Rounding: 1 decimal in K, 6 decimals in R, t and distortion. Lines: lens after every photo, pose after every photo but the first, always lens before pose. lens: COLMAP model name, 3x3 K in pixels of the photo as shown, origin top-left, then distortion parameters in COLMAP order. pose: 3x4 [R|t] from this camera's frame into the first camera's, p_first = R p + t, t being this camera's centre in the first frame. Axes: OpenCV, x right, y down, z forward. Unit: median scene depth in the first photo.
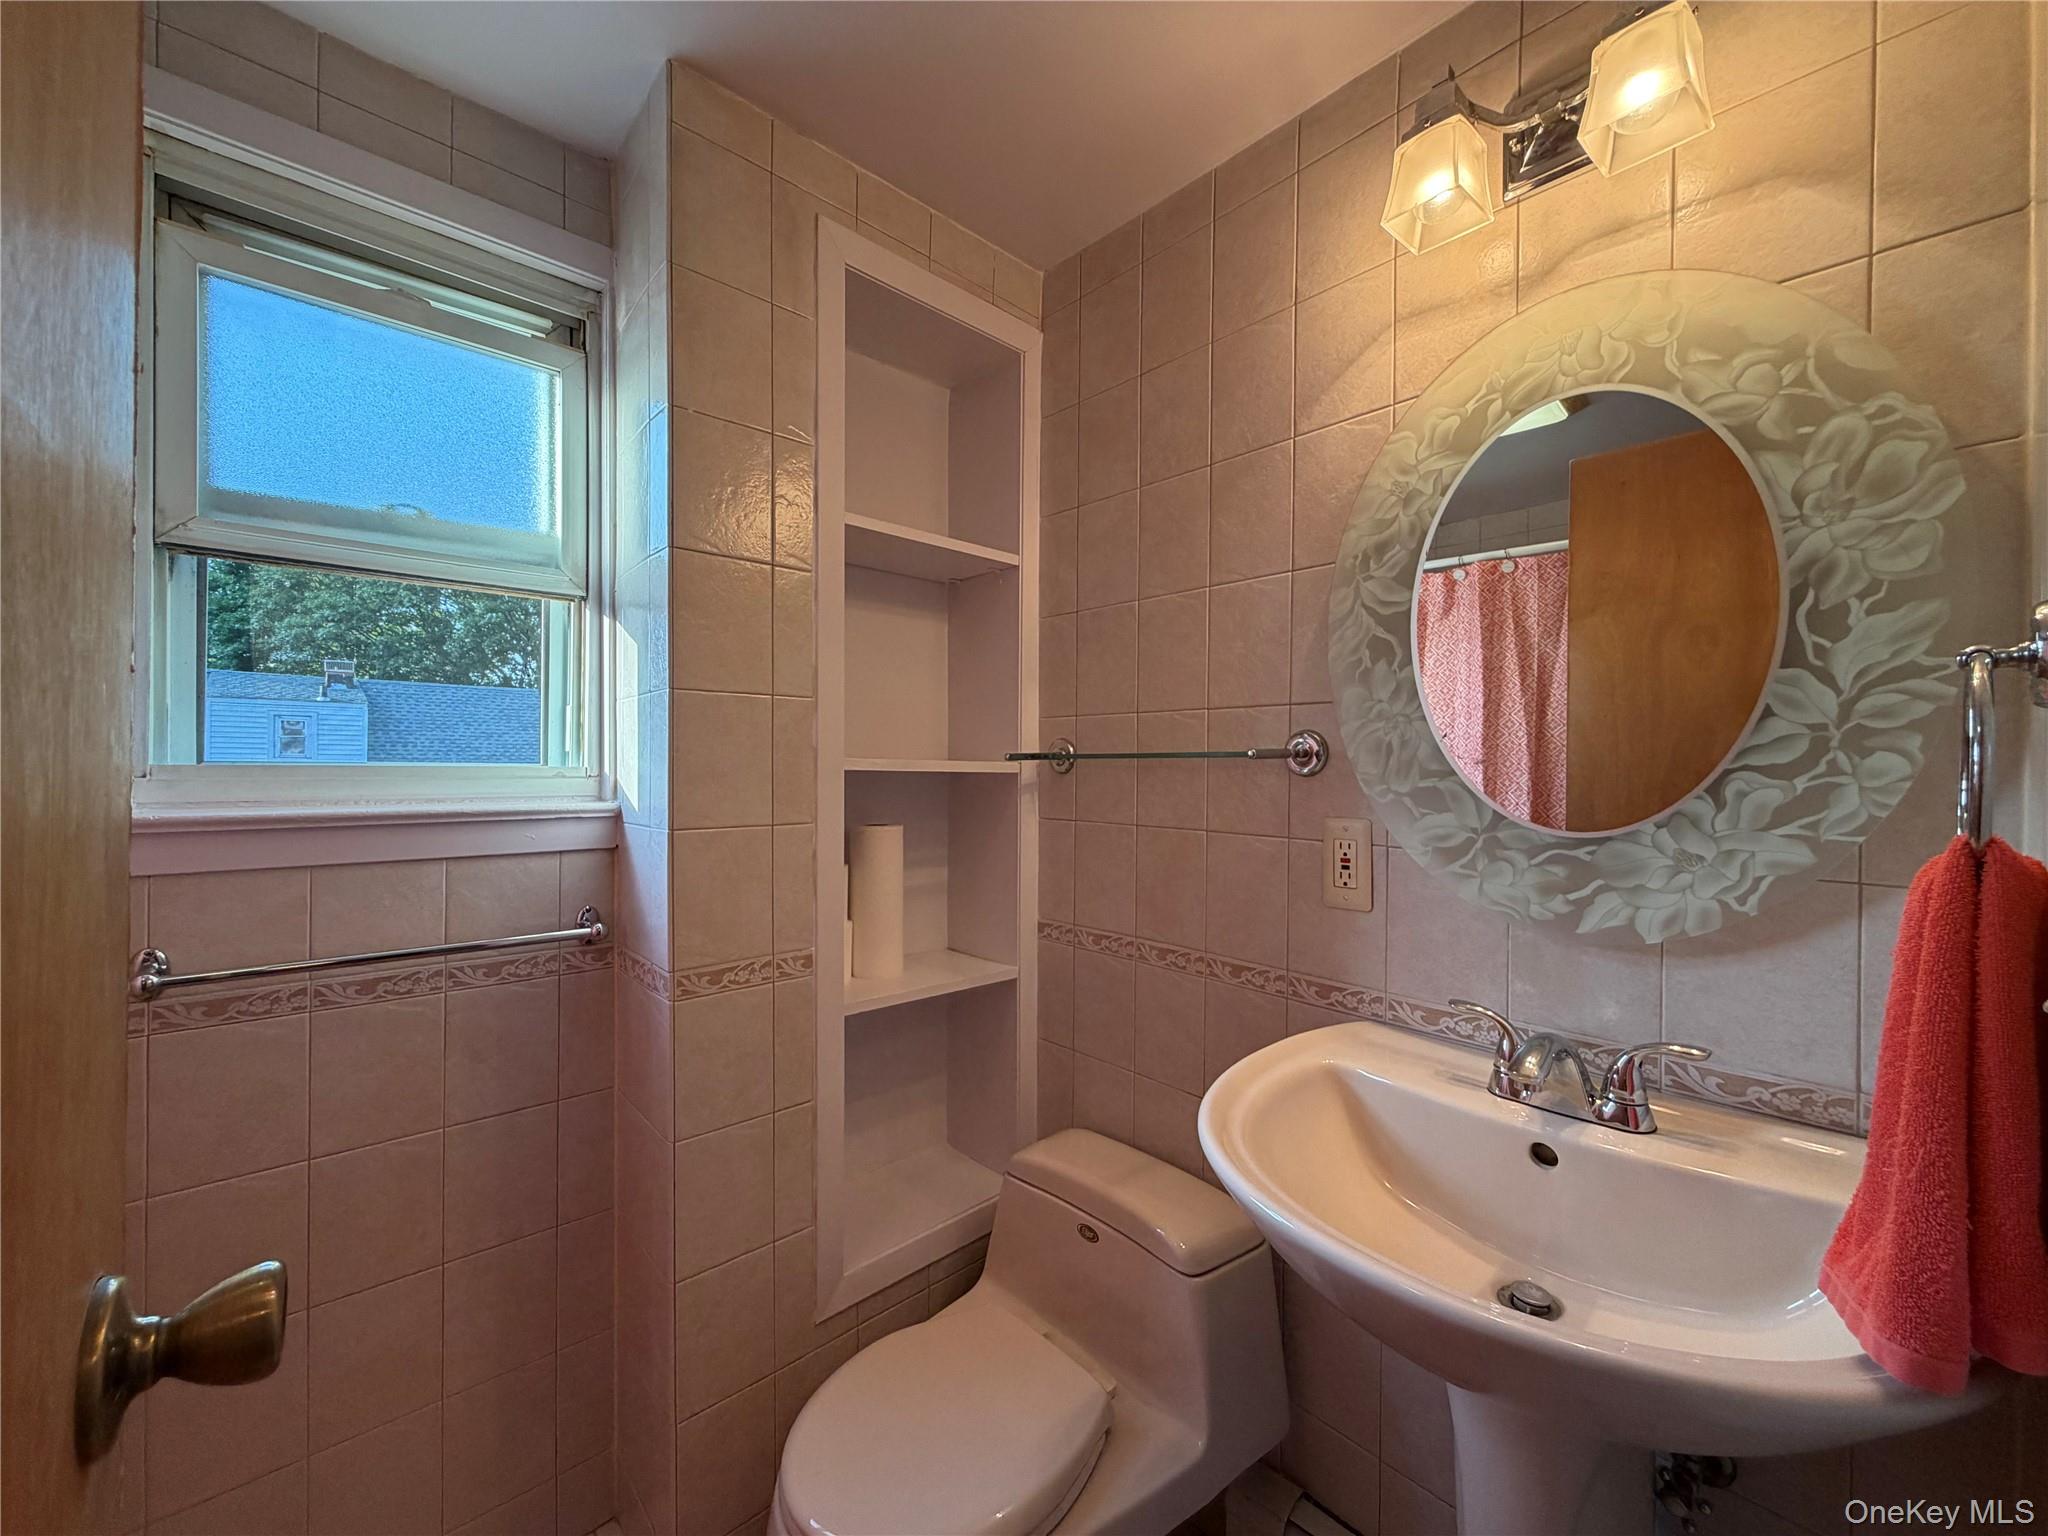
lens RADIAL K [[816.5, 0, 1014.6], [0, 816.5, 774.5], [0, 0, 1]] dist [-0.001916, 0.000208]
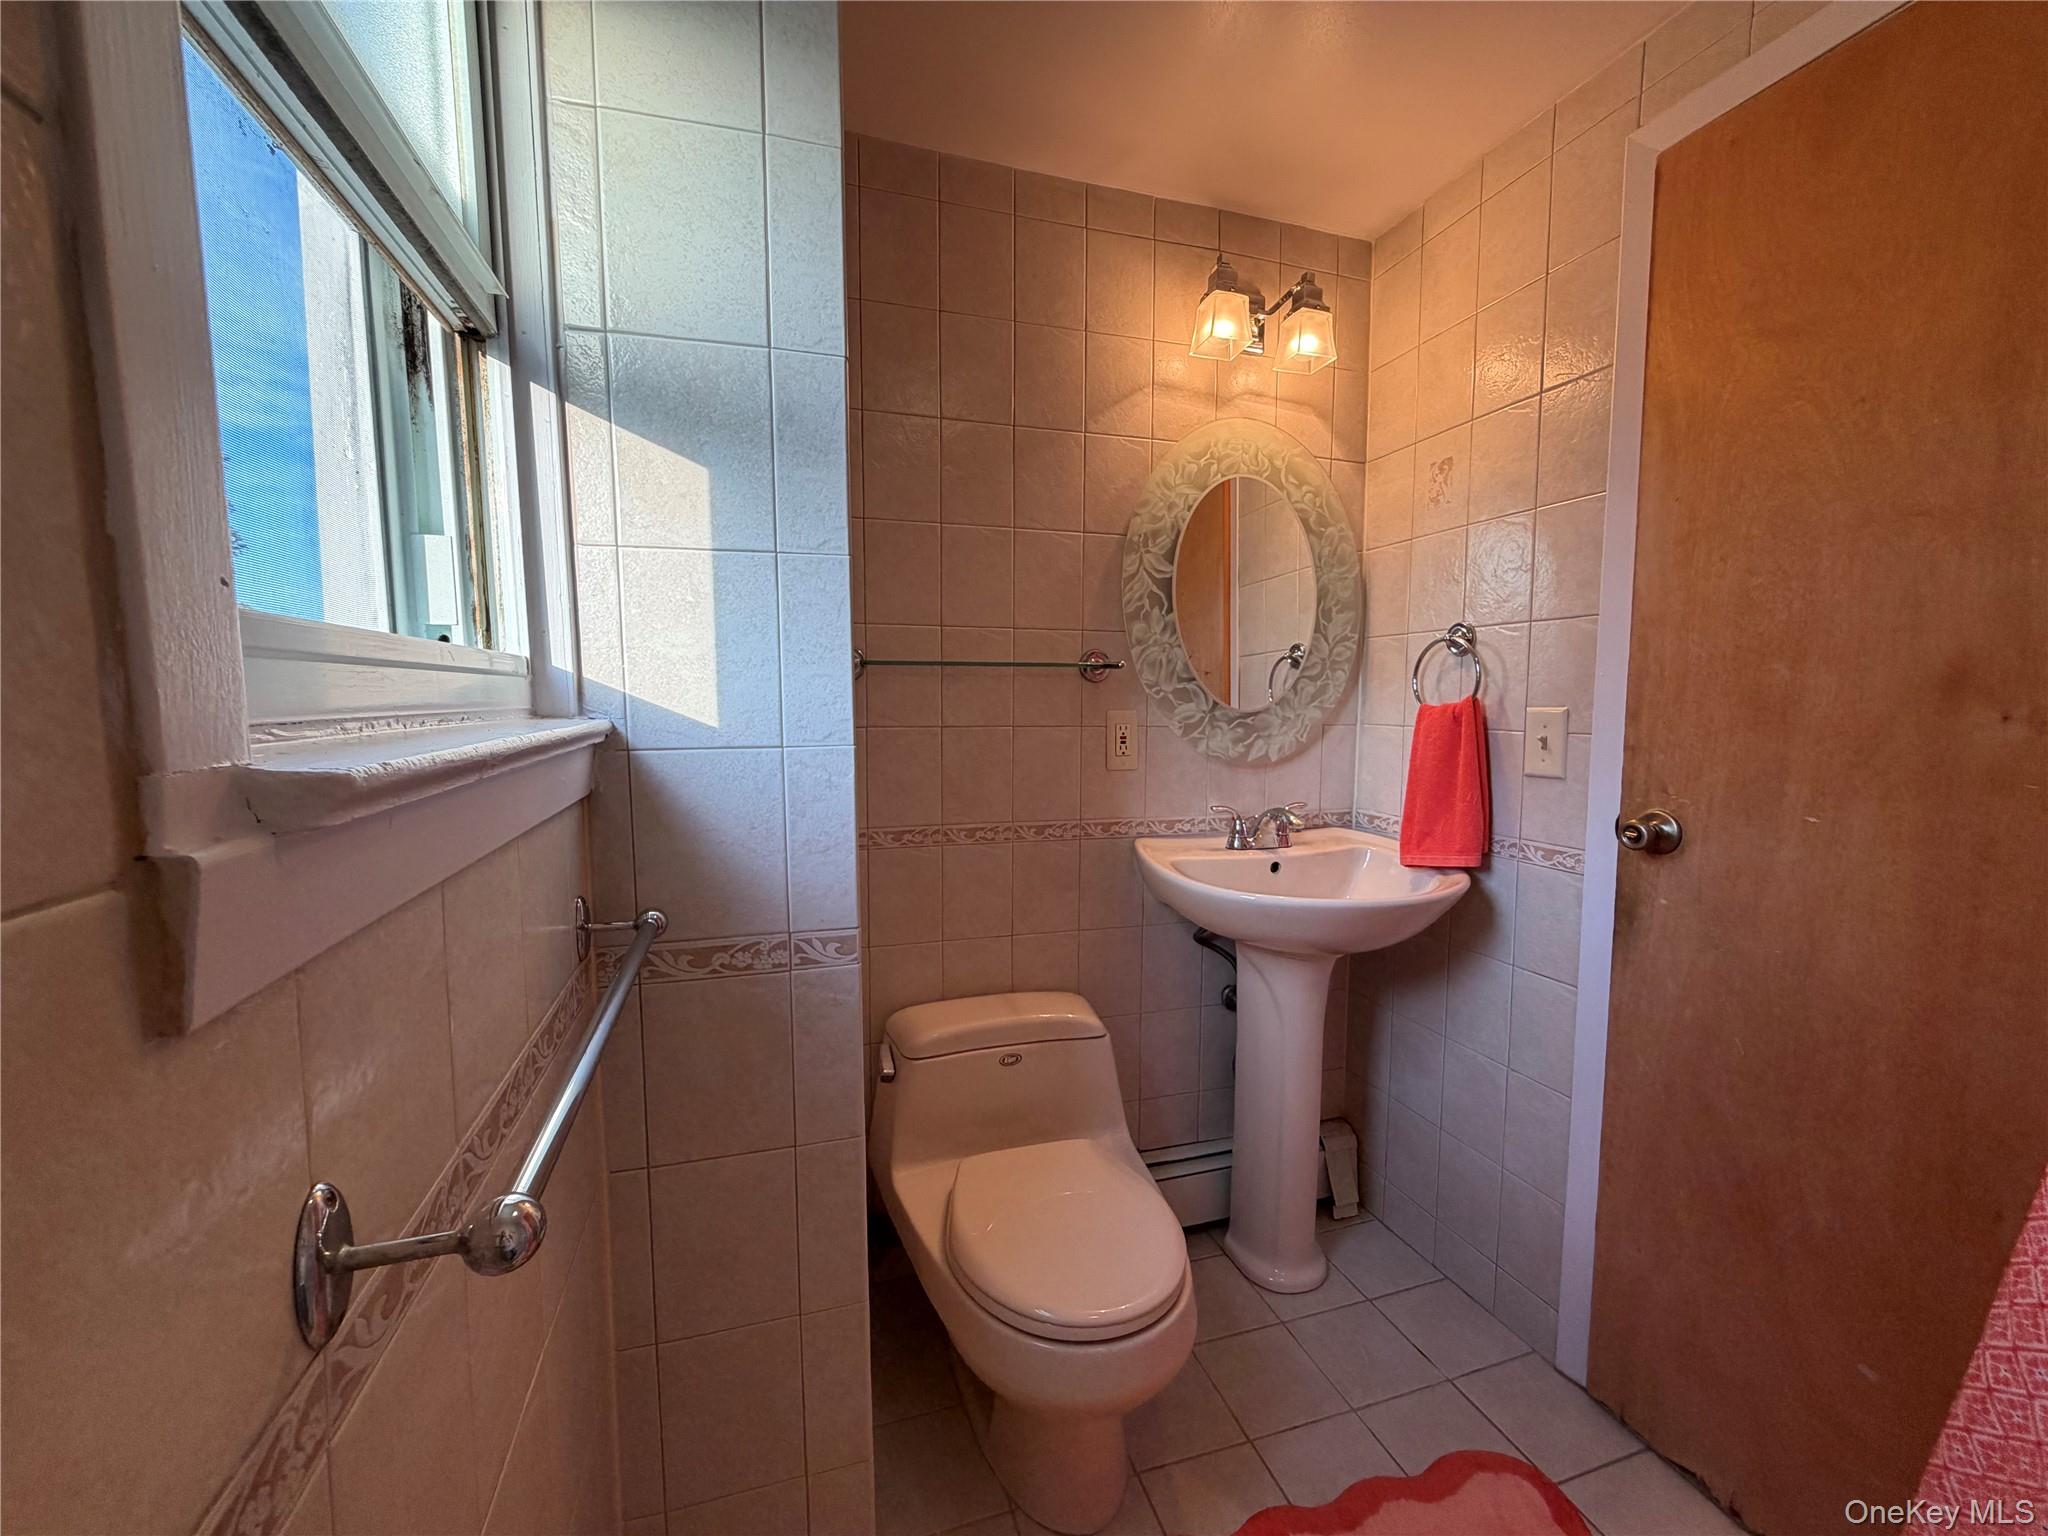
lens RADIAL K [[817.7, 0, 1019.0], [0, 817.7, 772.6], [0, 0, 1]] dist [0.000150, -0.000157]
pose [[0.419882, -0.091704, 0.902934, -1.261105], [0.008416, 0.995233, 0.097165, 0.024811], [-0.907540, -0.033198, 0.418652, 0.646612]]
